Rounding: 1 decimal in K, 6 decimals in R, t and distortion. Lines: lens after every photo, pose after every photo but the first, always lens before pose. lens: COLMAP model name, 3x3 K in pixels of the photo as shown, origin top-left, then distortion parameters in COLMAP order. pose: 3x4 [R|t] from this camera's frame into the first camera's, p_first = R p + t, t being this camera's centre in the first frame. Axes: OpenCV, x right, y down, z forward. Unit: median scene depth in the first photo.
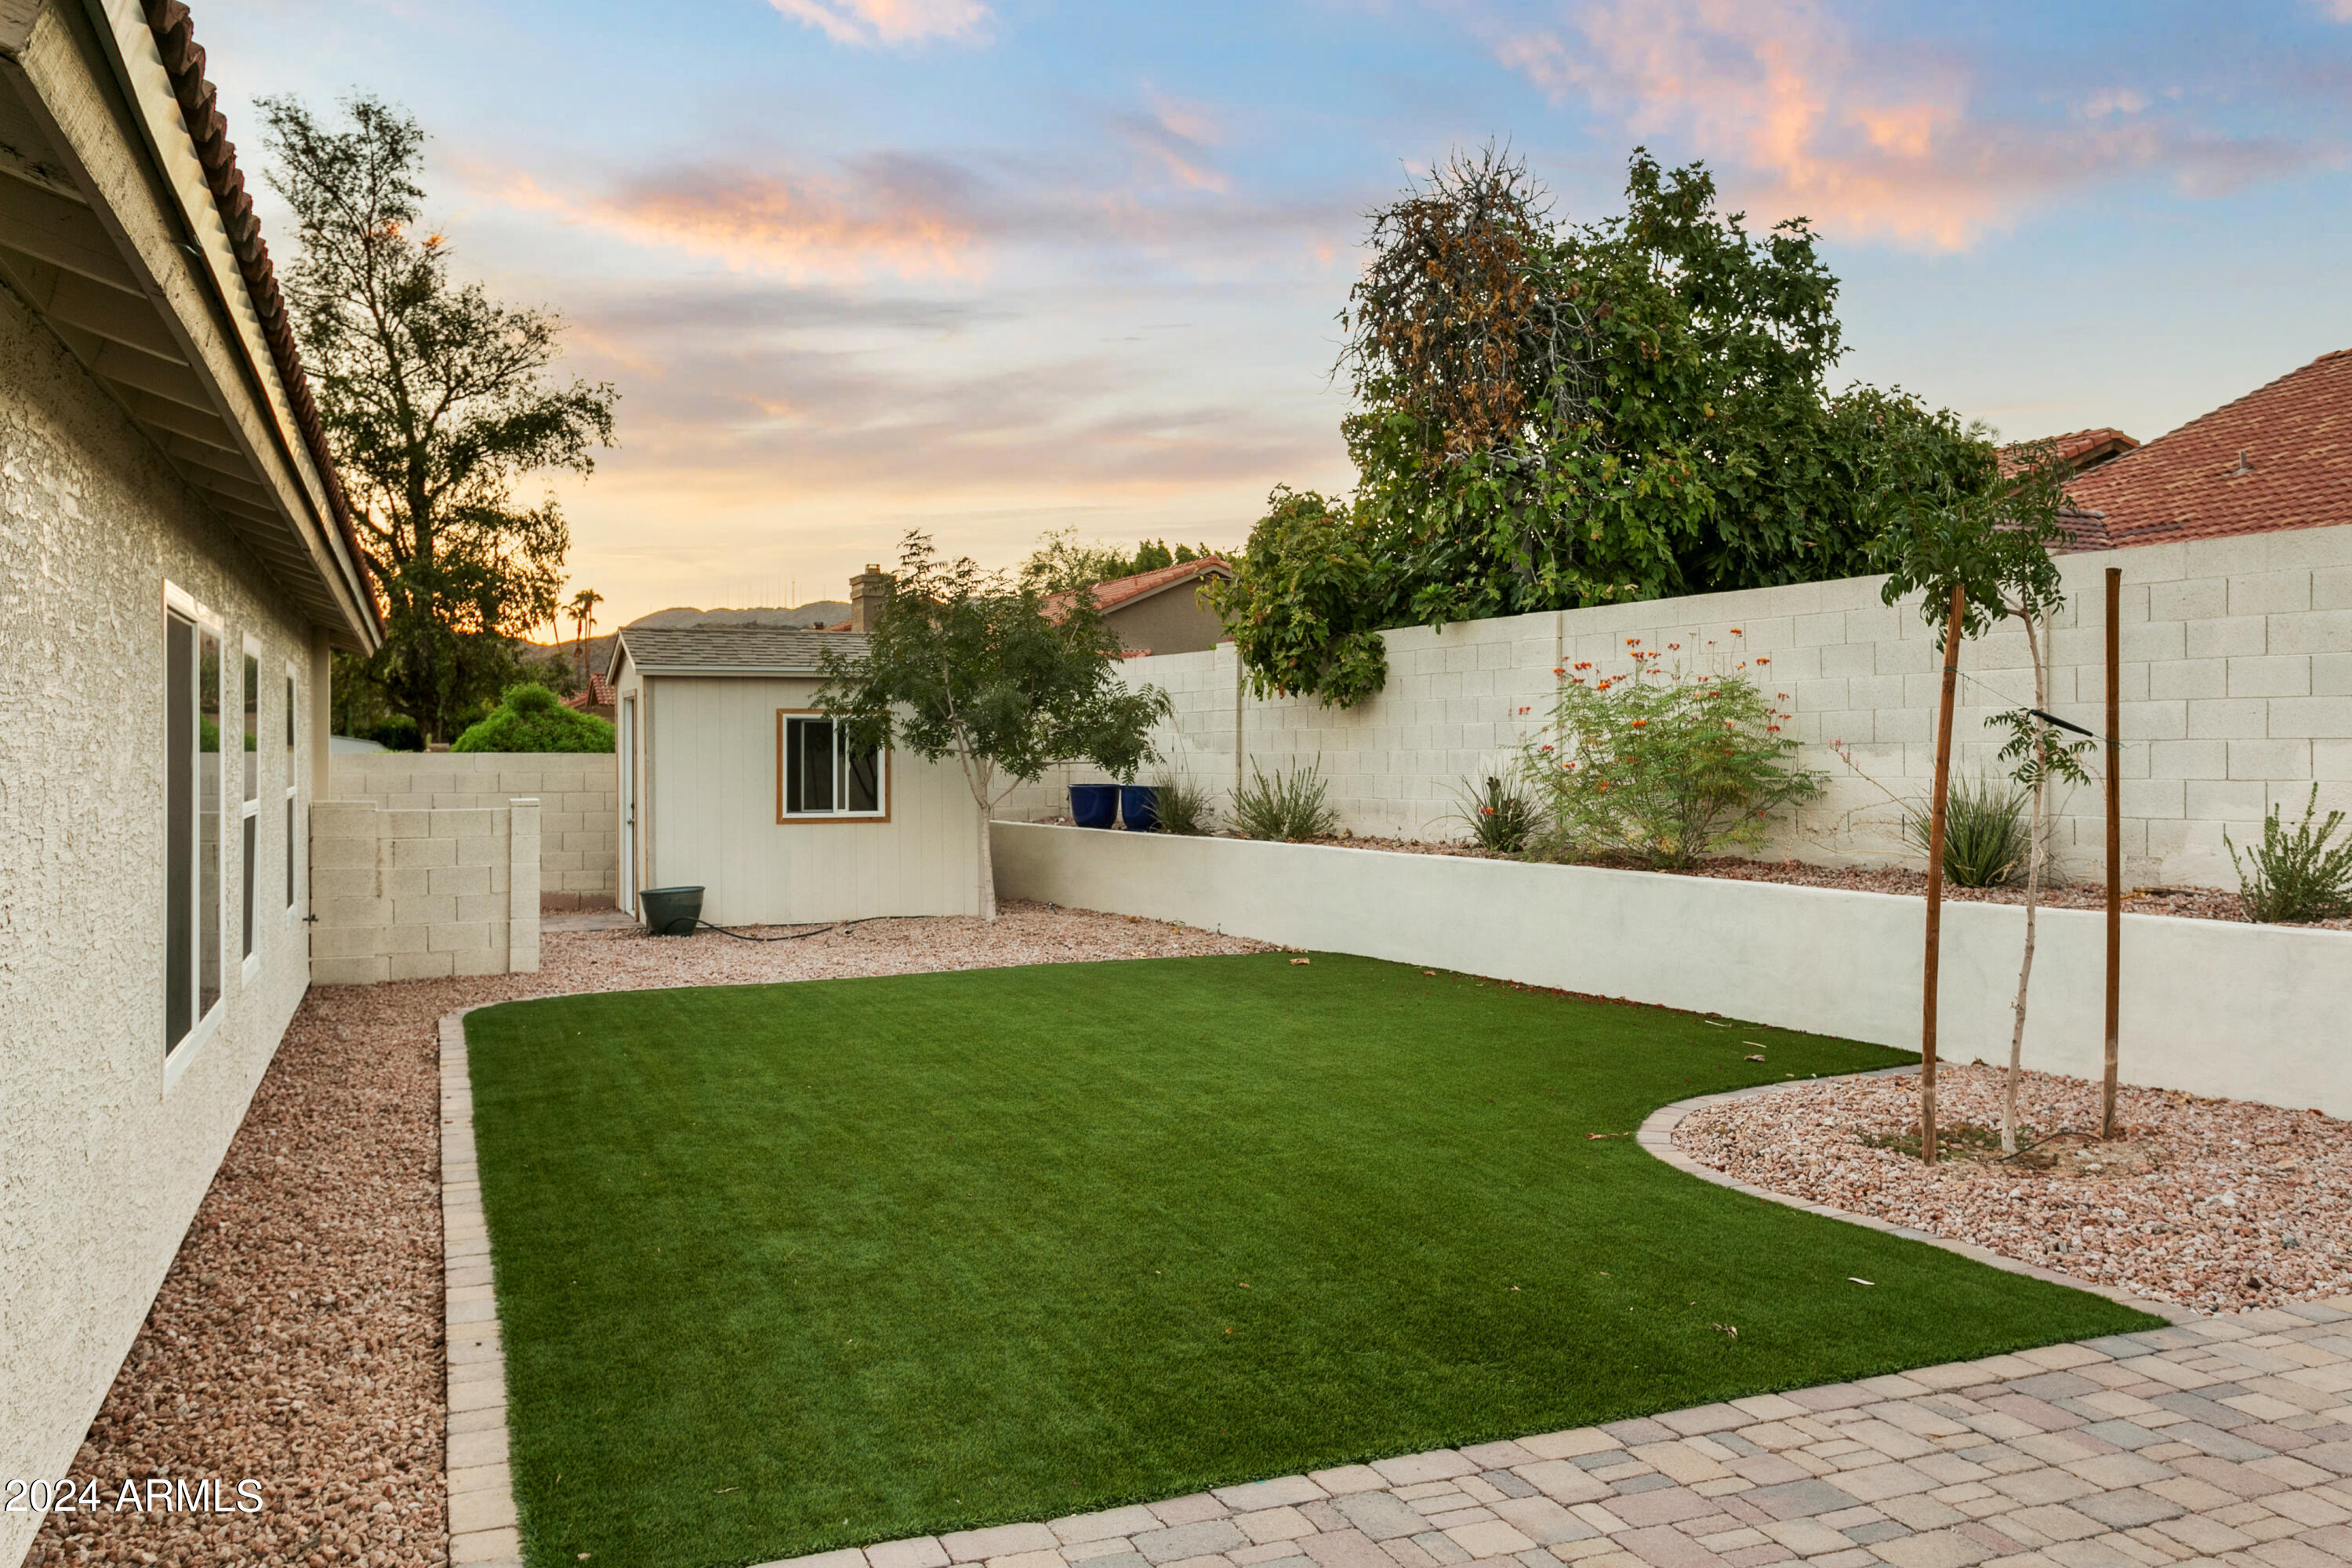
lens RADIAL K [[1863.5, 0, 1198.9], [0, 1863.5, 748.9], [0, 0, 1]] dist [0.014409, -0.002318]
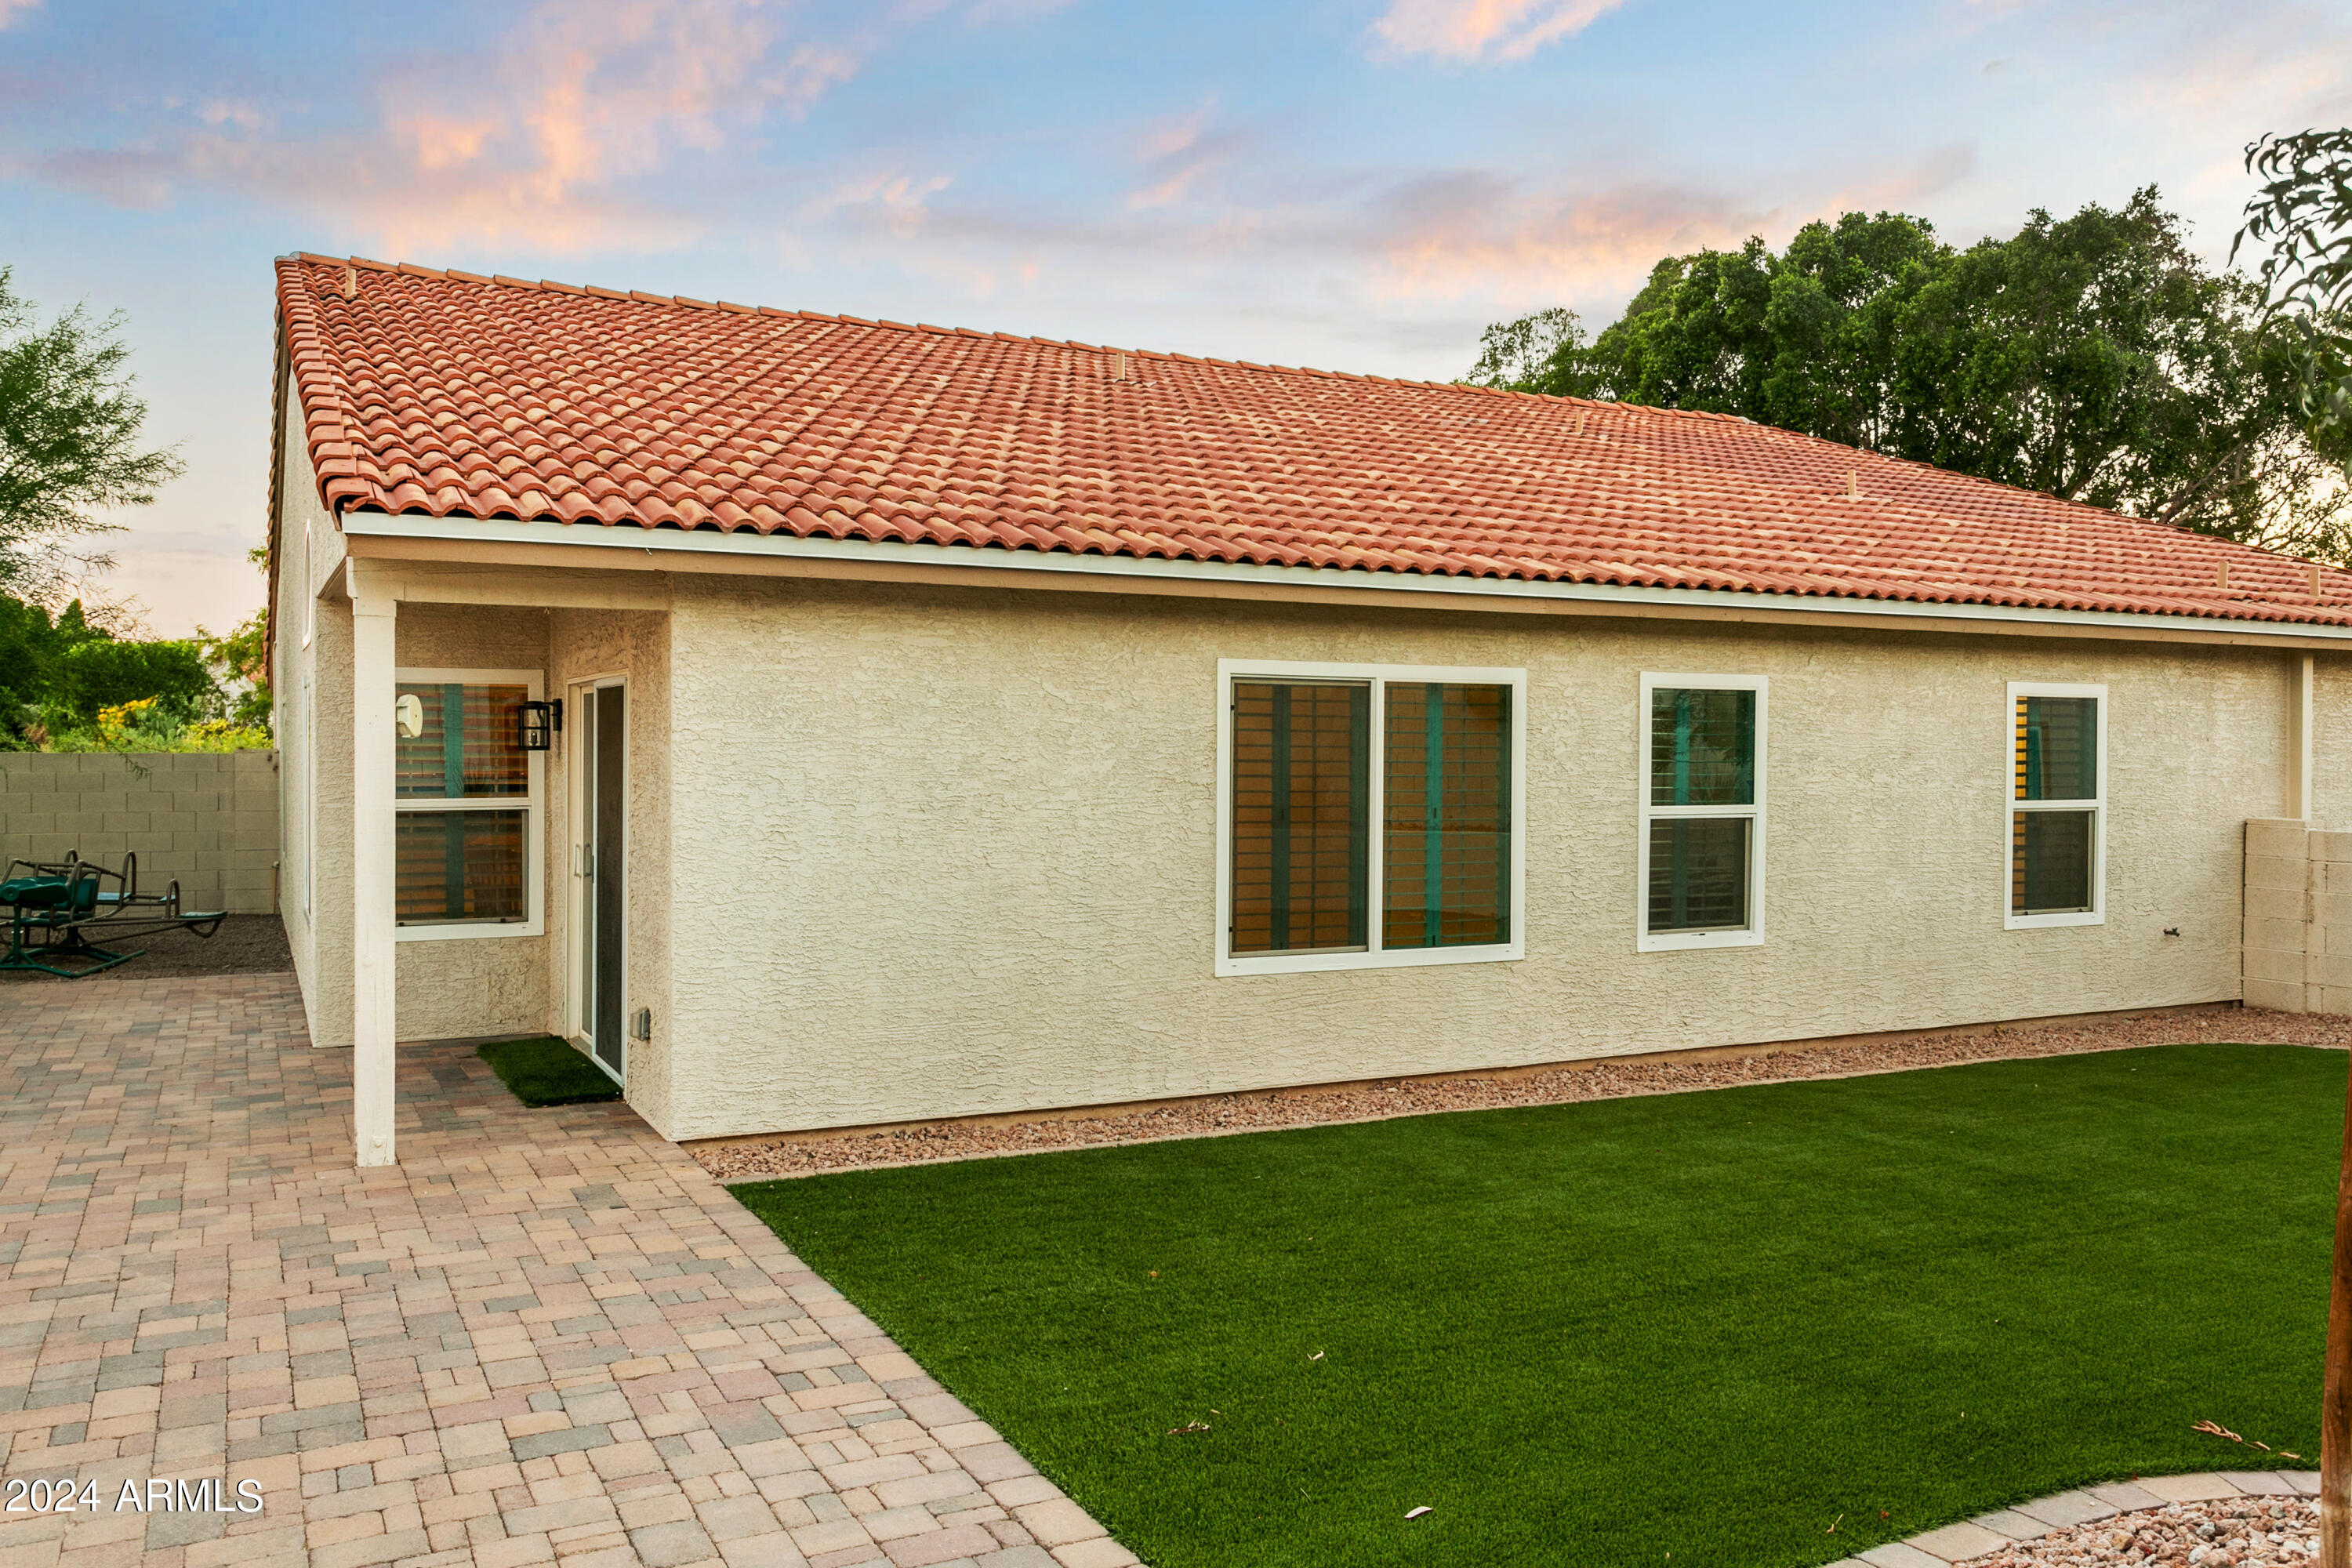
lens RADIAL K [[1850.3, 0, 1176.0], [0, 1850.3, 784.0], [0, 0, 1]] dist [0.011419, 0.004788]
pose [[0.075619, 0.019127, -0.996953, 0.341064], [-0.004841, 0.999811, 0.018815, -0.004083], [0.997125, 0.003404, 0.075697, 0.272478]]
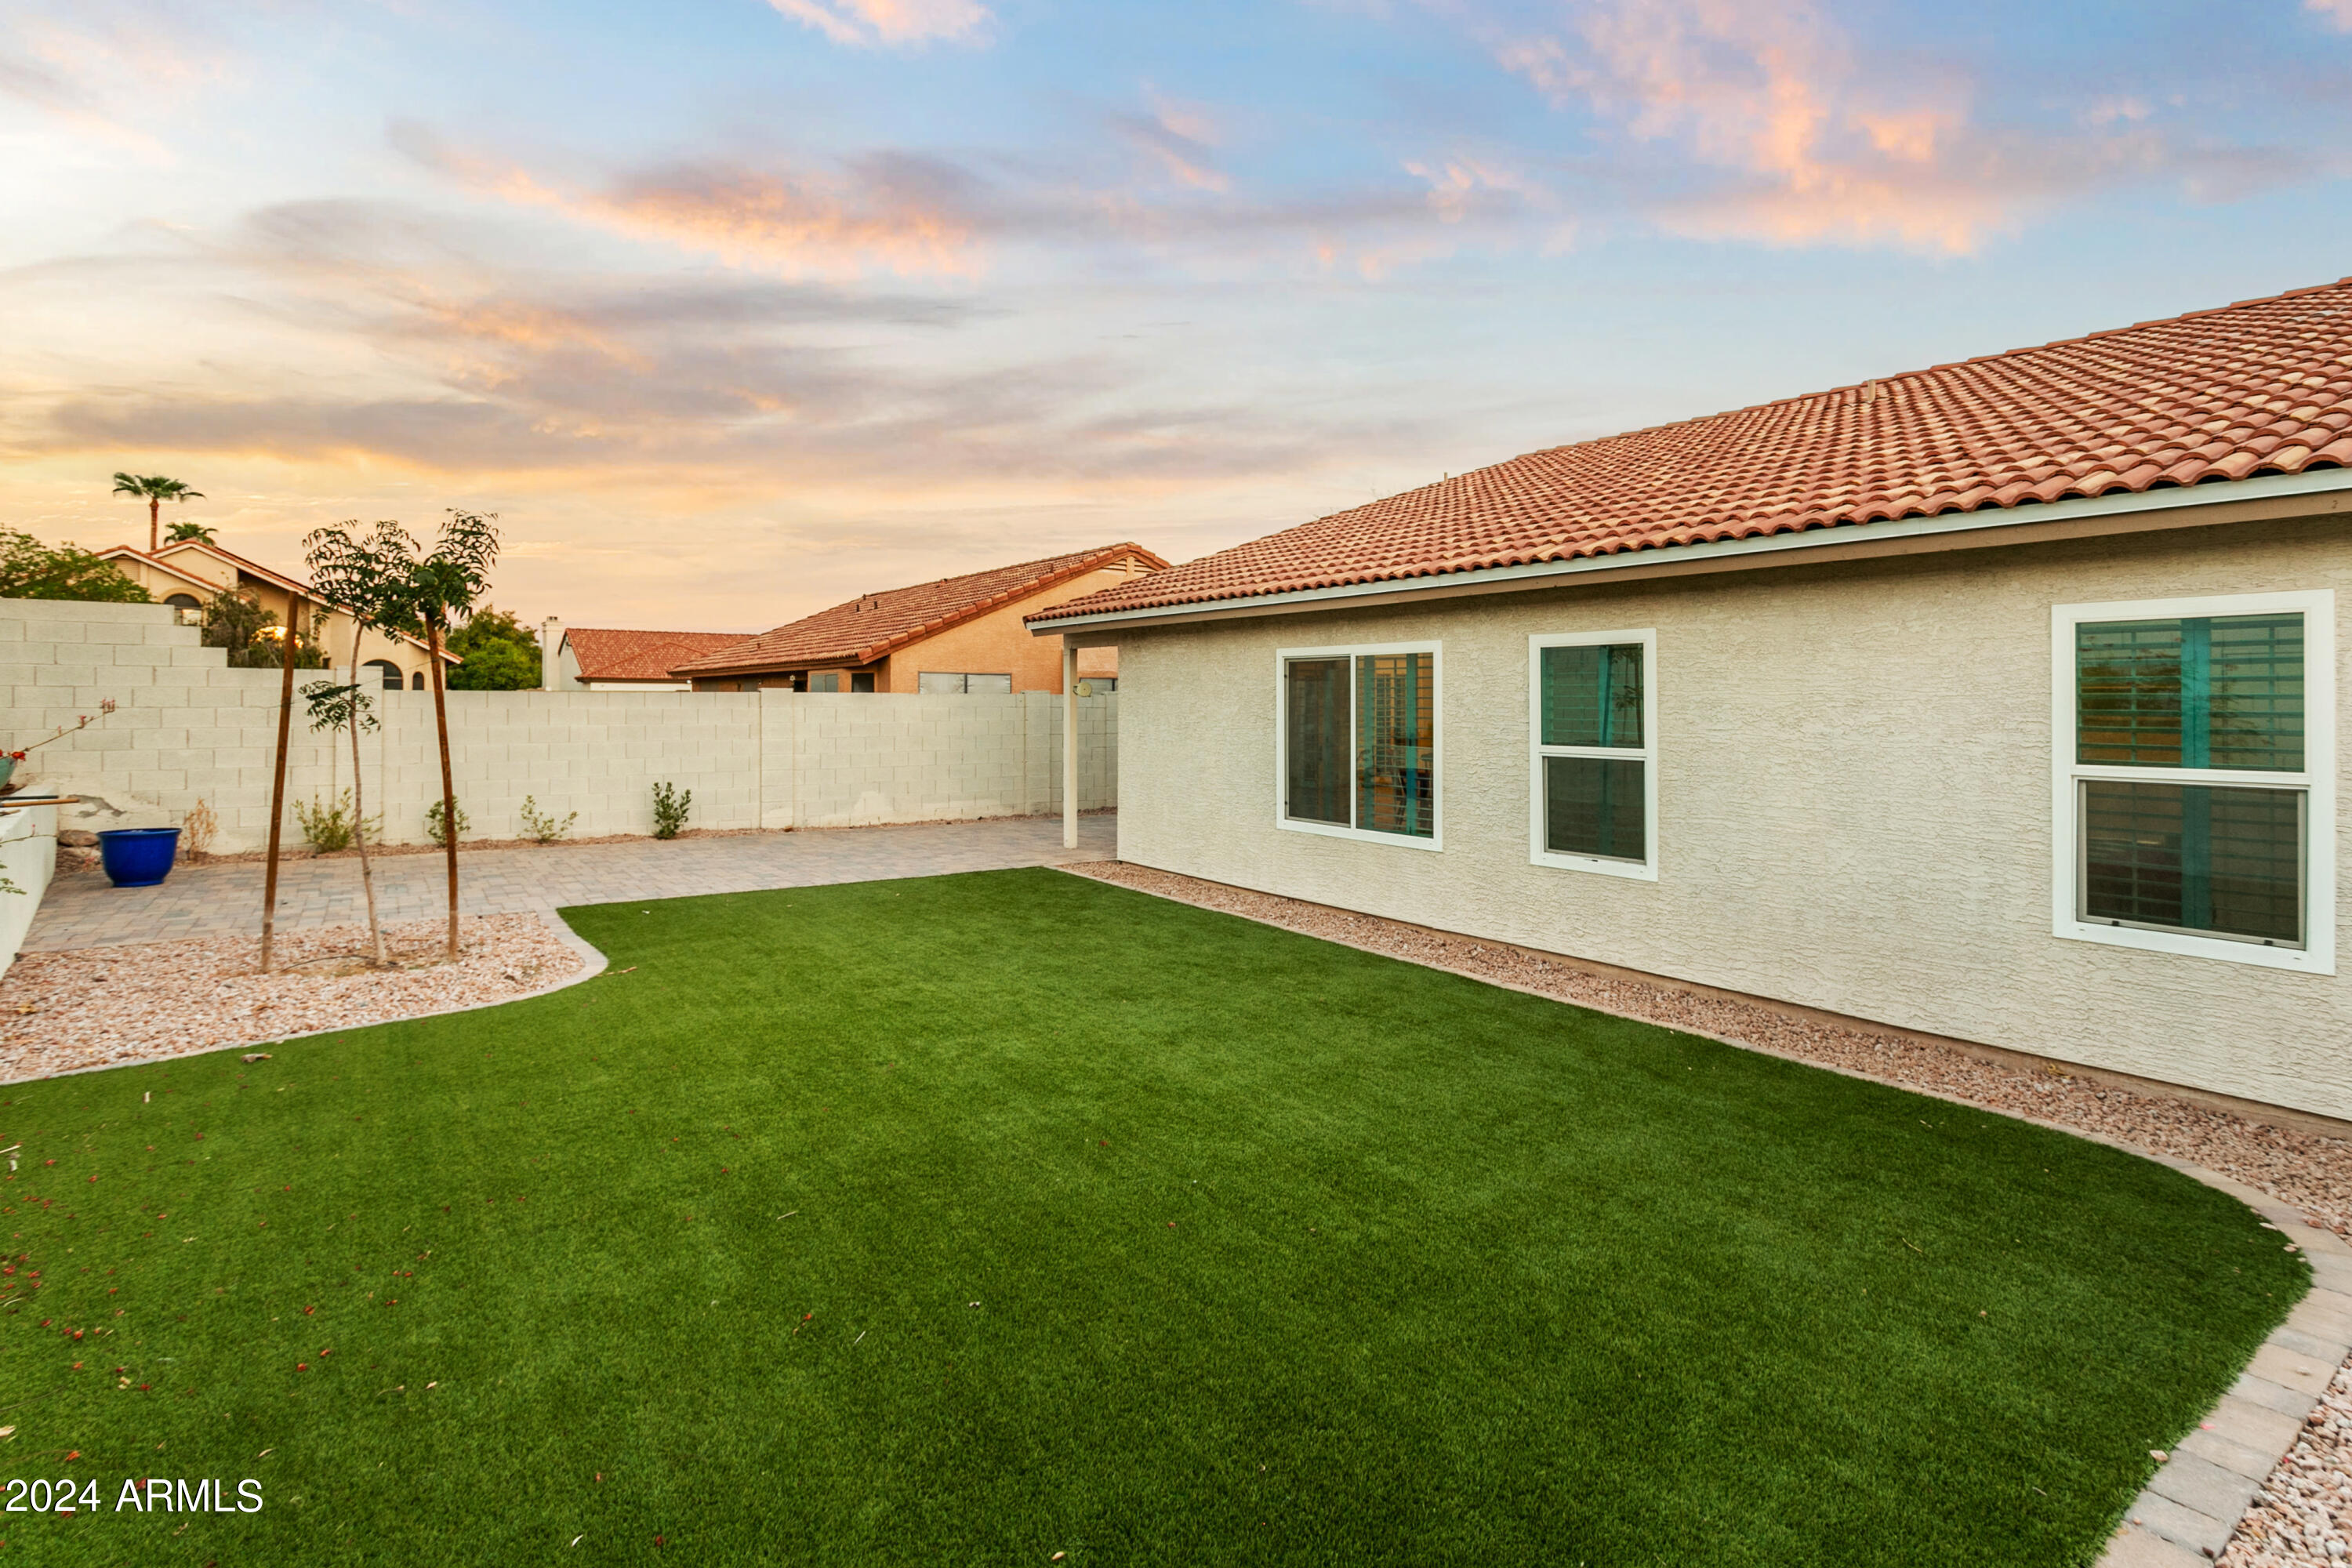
lens RADIAL K [[1148.7, 0, 1181.6], [0, 1148.7, 705.9], [0, 0, 1]] dist [0.001615, 0.000838]
pose [[-0.975558, 0.011327, -0.219449, -0.006502], [0.008984, 0.999892, 0.011671, -0.008291], [0.219558, 0.009414, -0.975554, 0.873944]]
